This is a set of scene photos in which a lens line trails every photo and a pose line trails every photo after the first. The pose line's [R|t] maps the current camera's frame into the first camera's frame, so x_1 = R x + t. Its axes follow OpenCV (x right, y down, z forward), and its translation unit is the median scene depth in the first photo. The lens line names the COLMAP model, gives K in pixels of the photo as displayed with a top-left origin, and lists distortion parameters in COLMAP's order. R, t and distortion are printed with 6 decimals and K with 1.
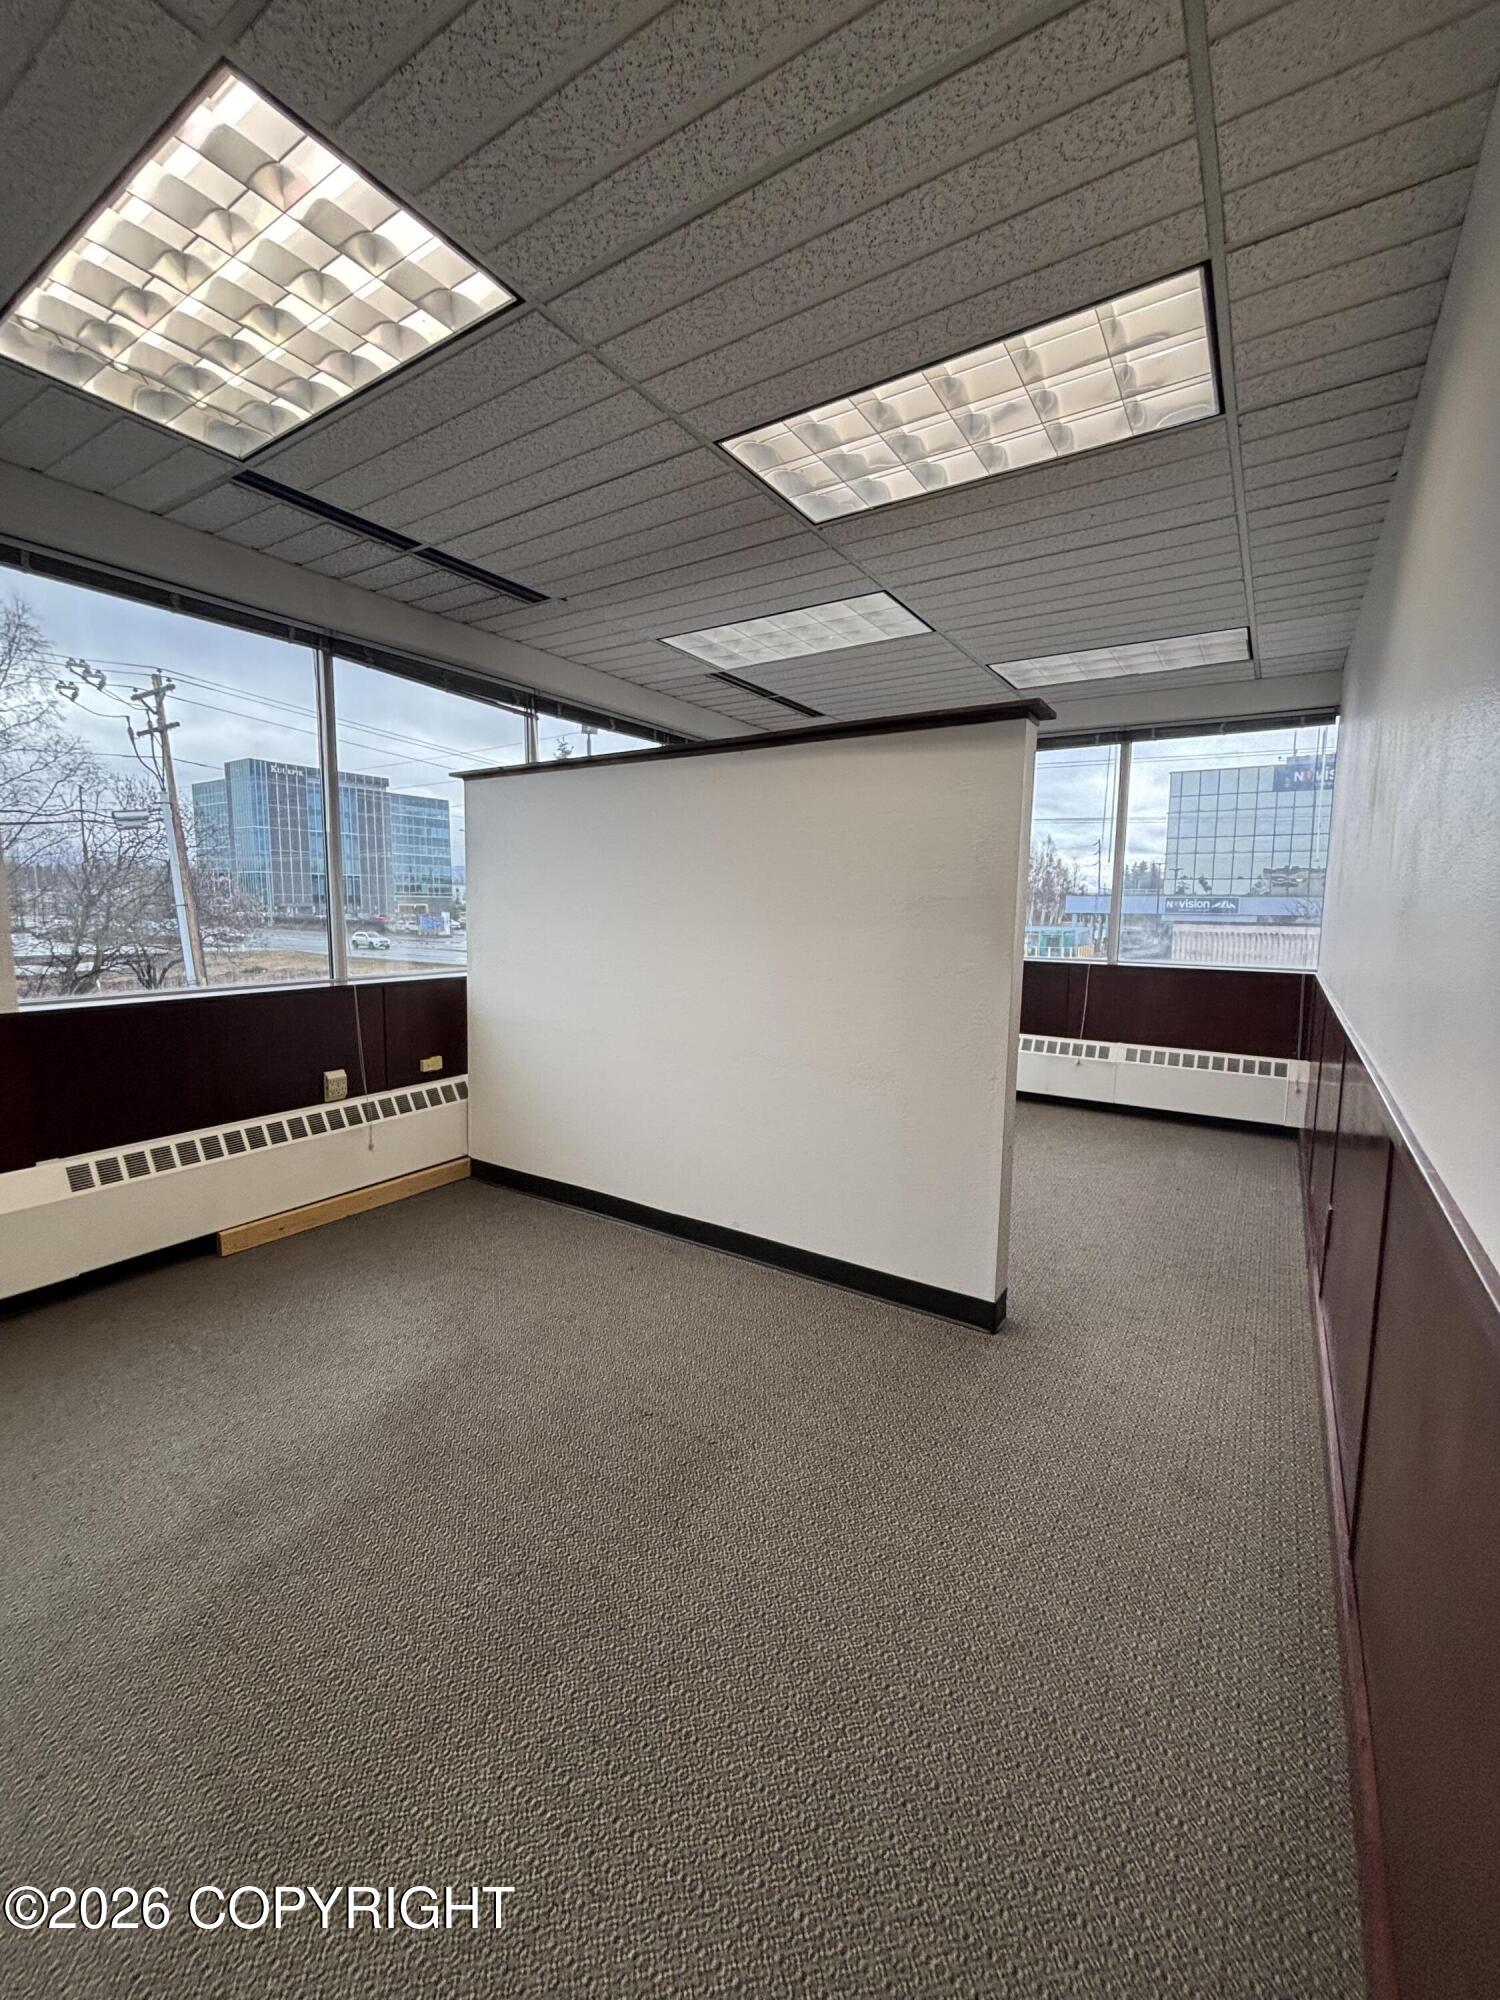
lens RADIAL K [[808.4, 0, 752.7], [0, 808.4, 993.8], [0, 0, 1]] dist [0.000281, 0.000087]
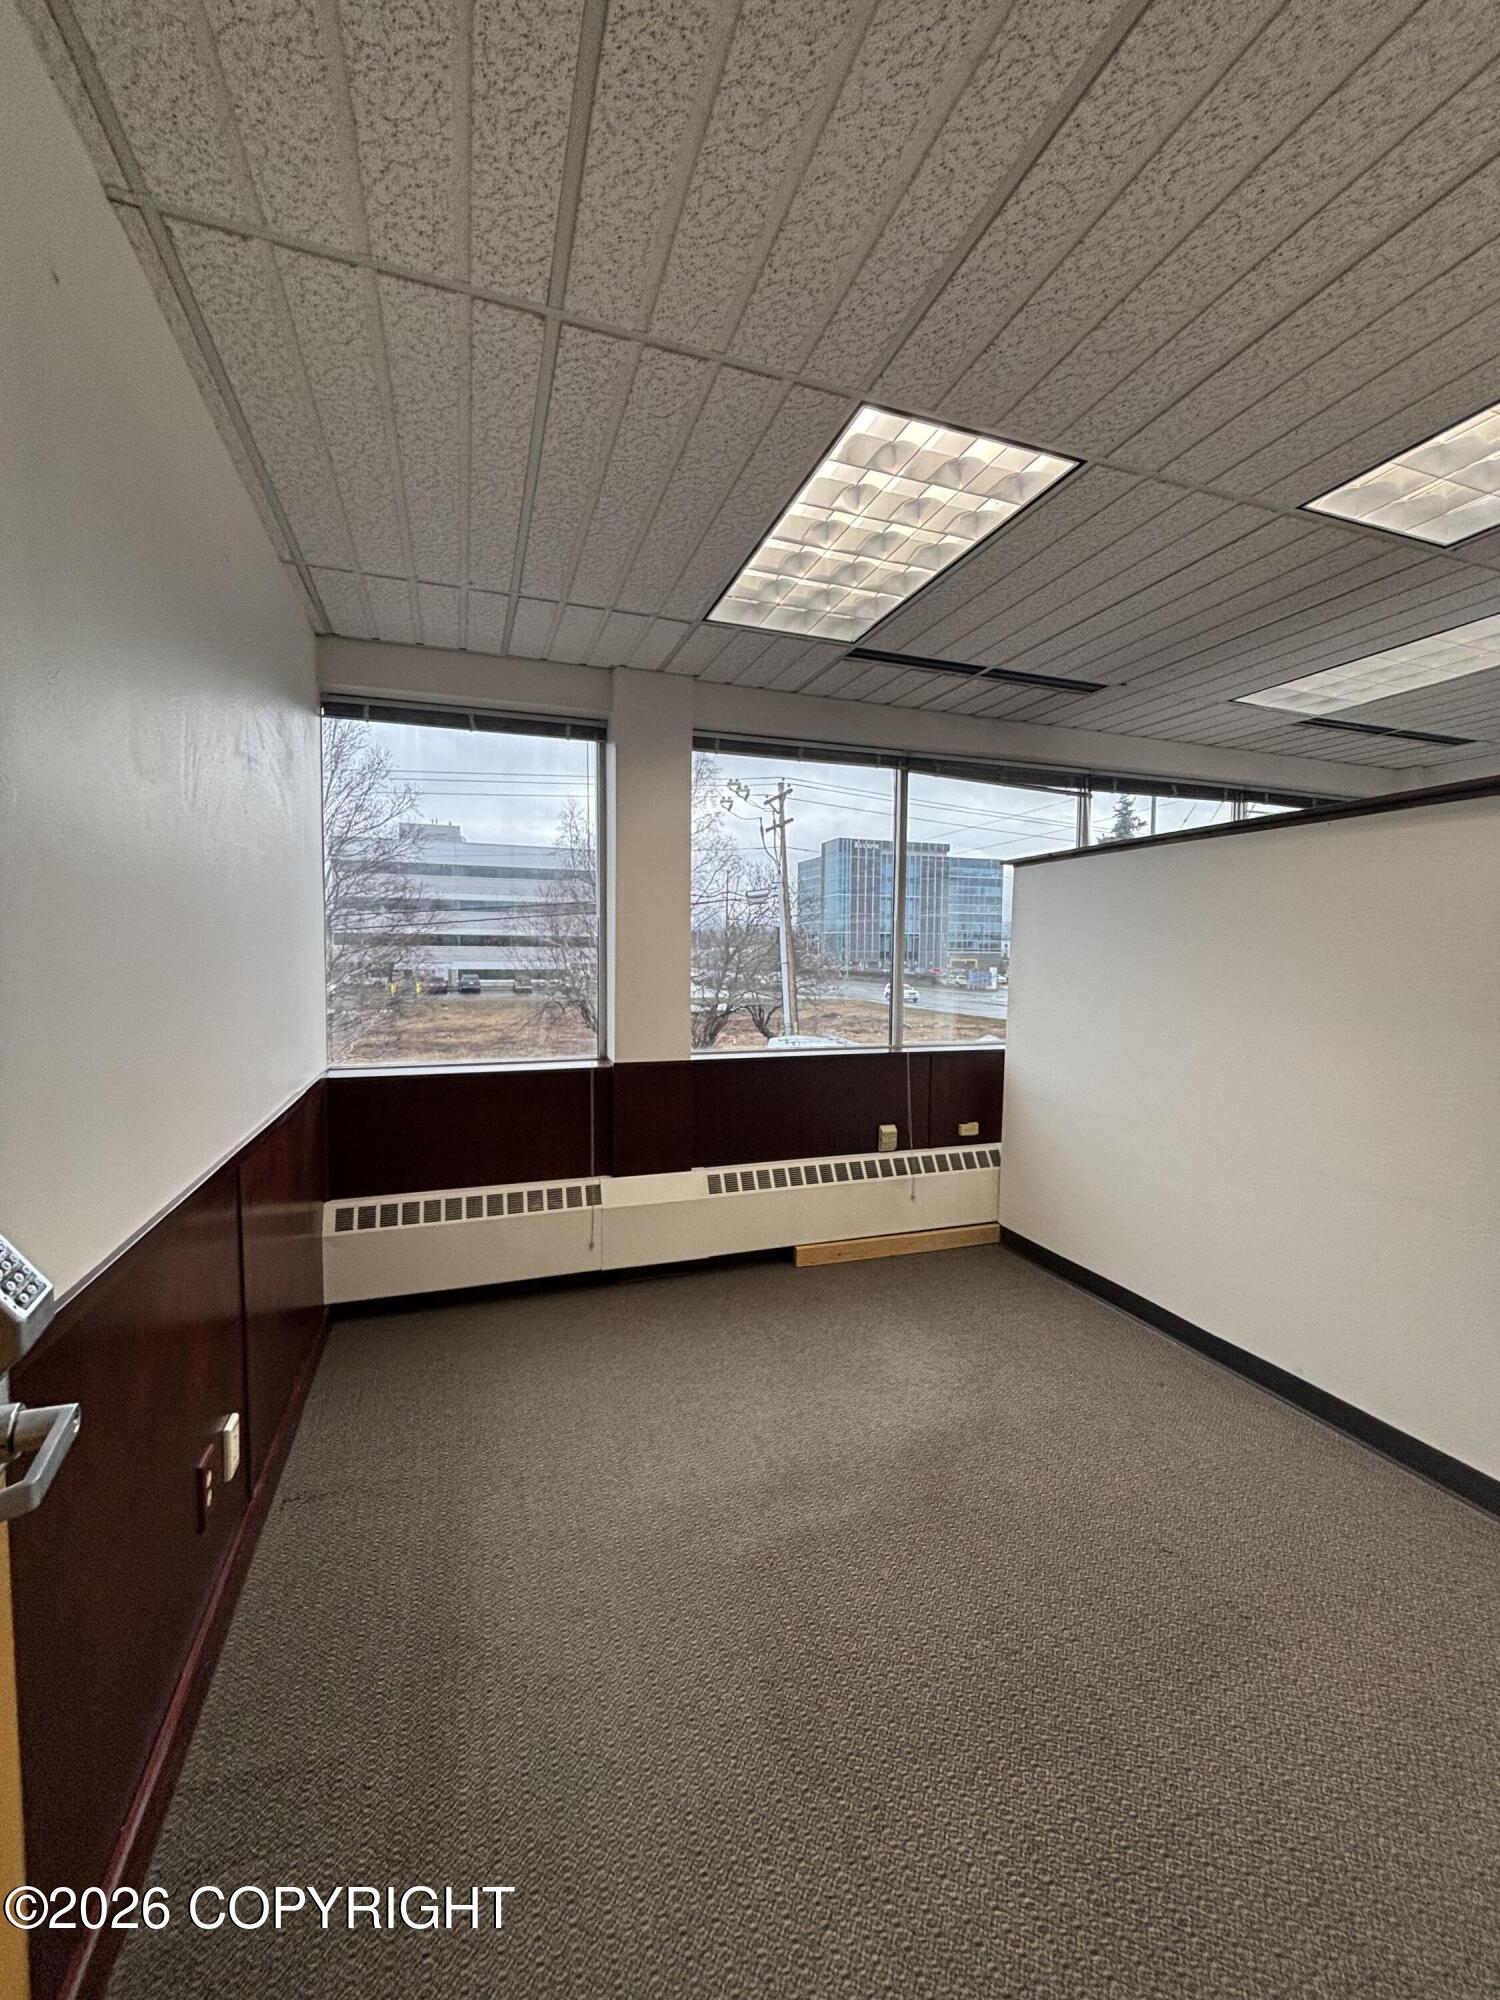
lens RADIAL K [[808.4, 0, 752.7], [0, 808.4, 993.8], [0, 0, 1]] dist [0.000281, 0.000087]
pose [[0.795417, 0.030241, -0.605307, 0.018382], [-0.070442, 0.996598, -0.042776, -0.024994], [0.601954, 0.076664, 0.794842, -0.039855]]
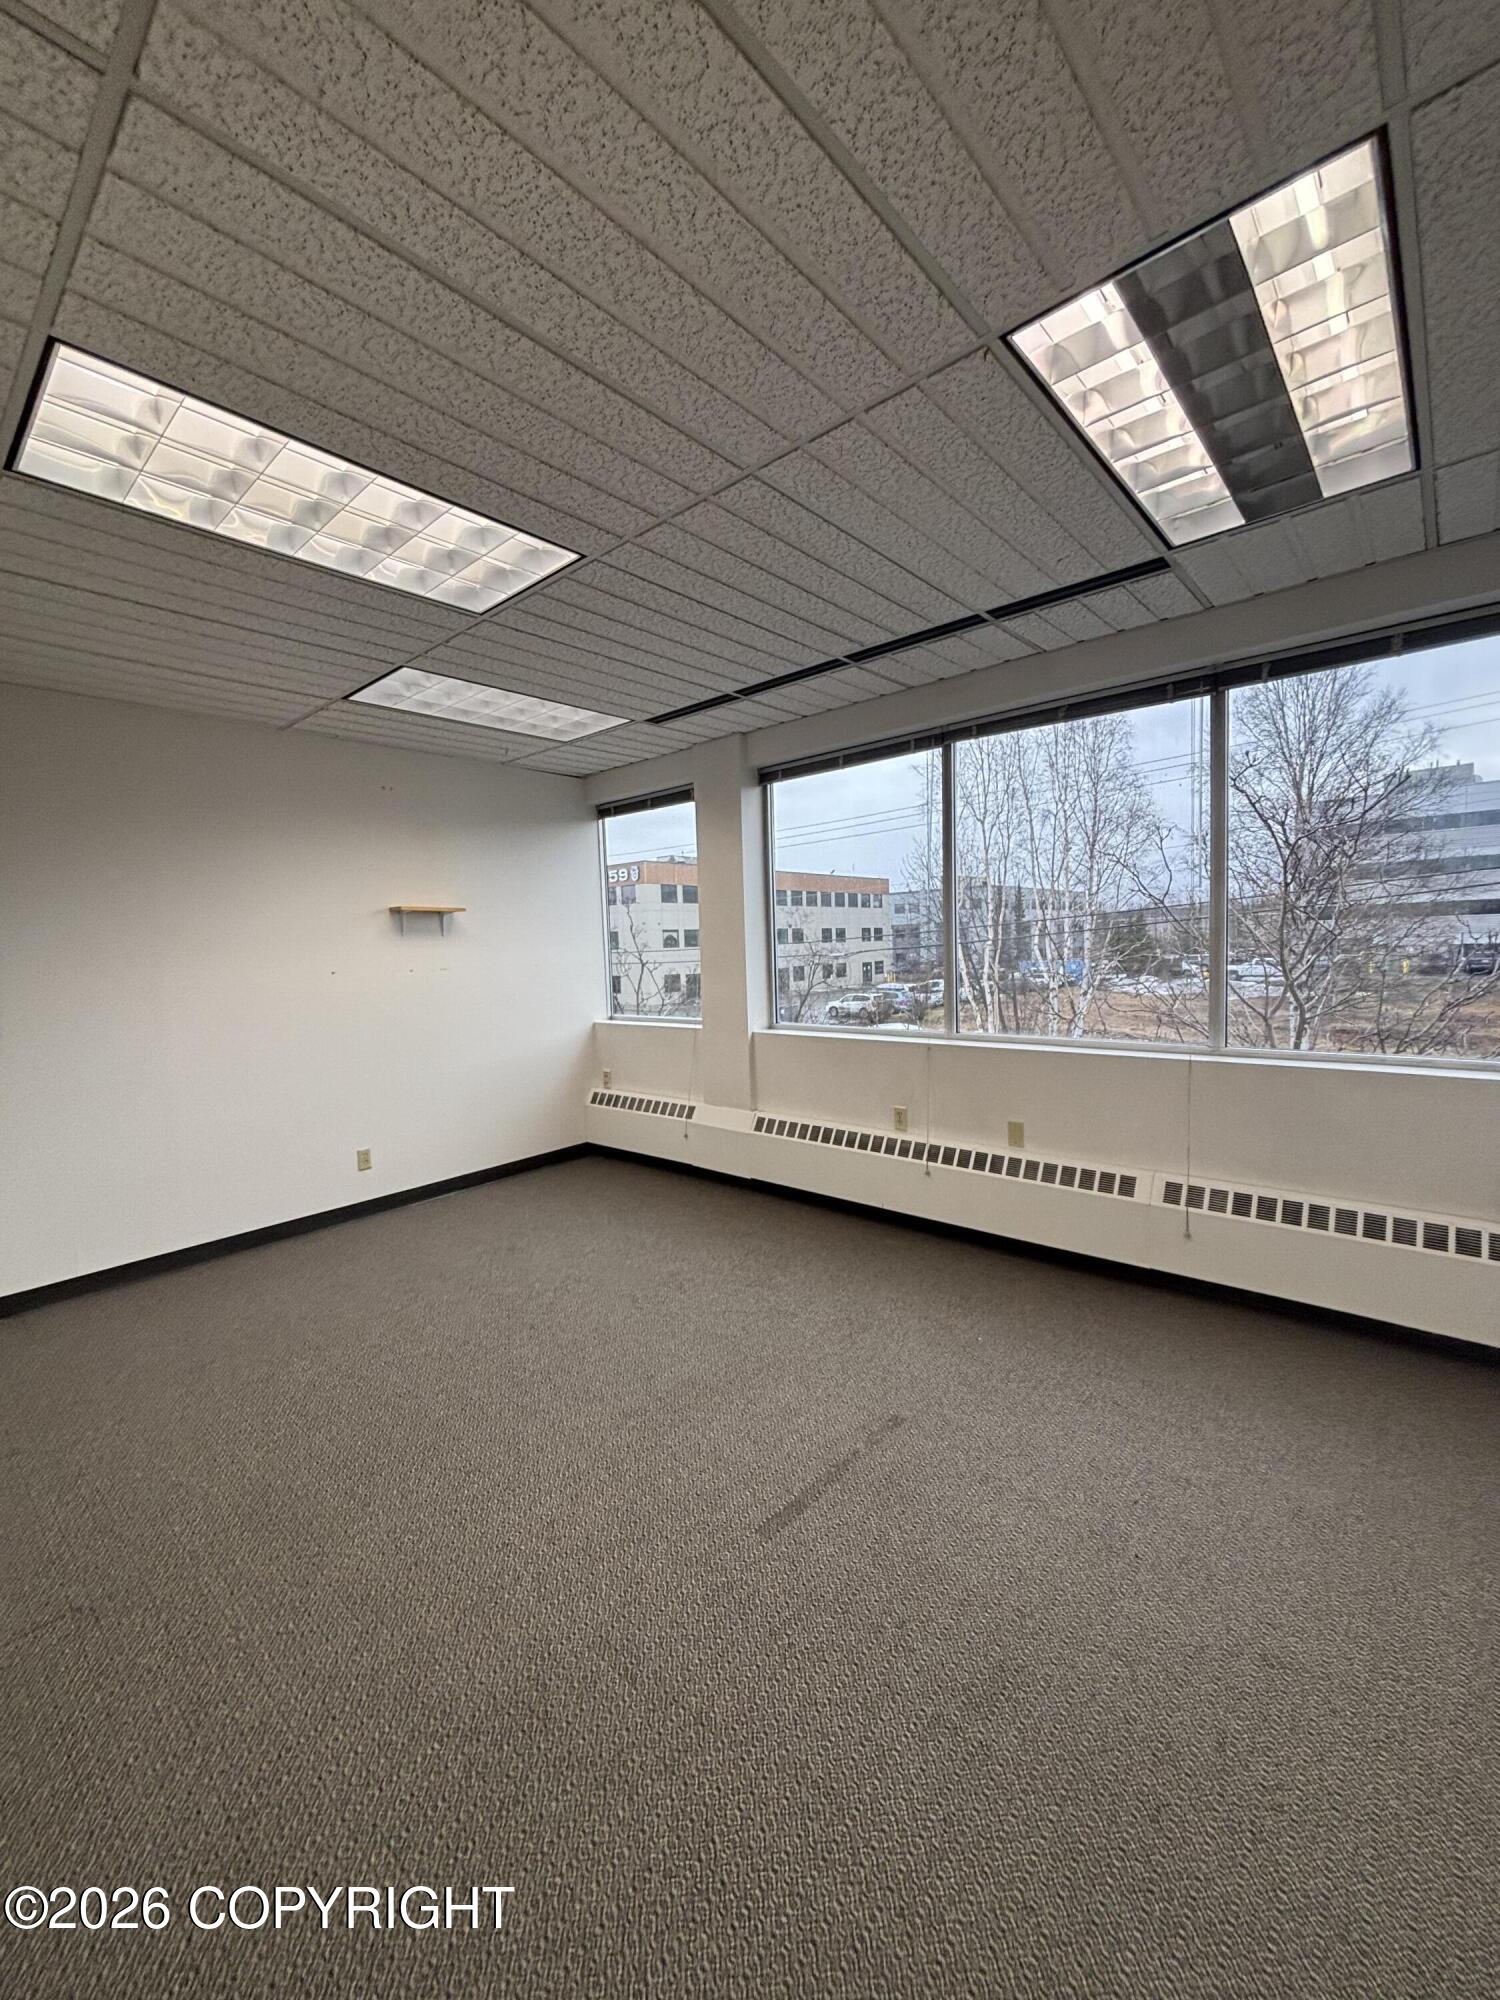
lens RADIAL K [[797.5, 0, 742.6], [0, 797.5, 1001.7], [0, 0, 1]] dist [-0.000522, -0.000314]
pose [[-0.163481, 0.070903, -0.983995, 0.472714], [-0.080706, 0.993110, 0.084968, -0.105023], [0.983240, 0.093305, -0.156633, 0.675724]]
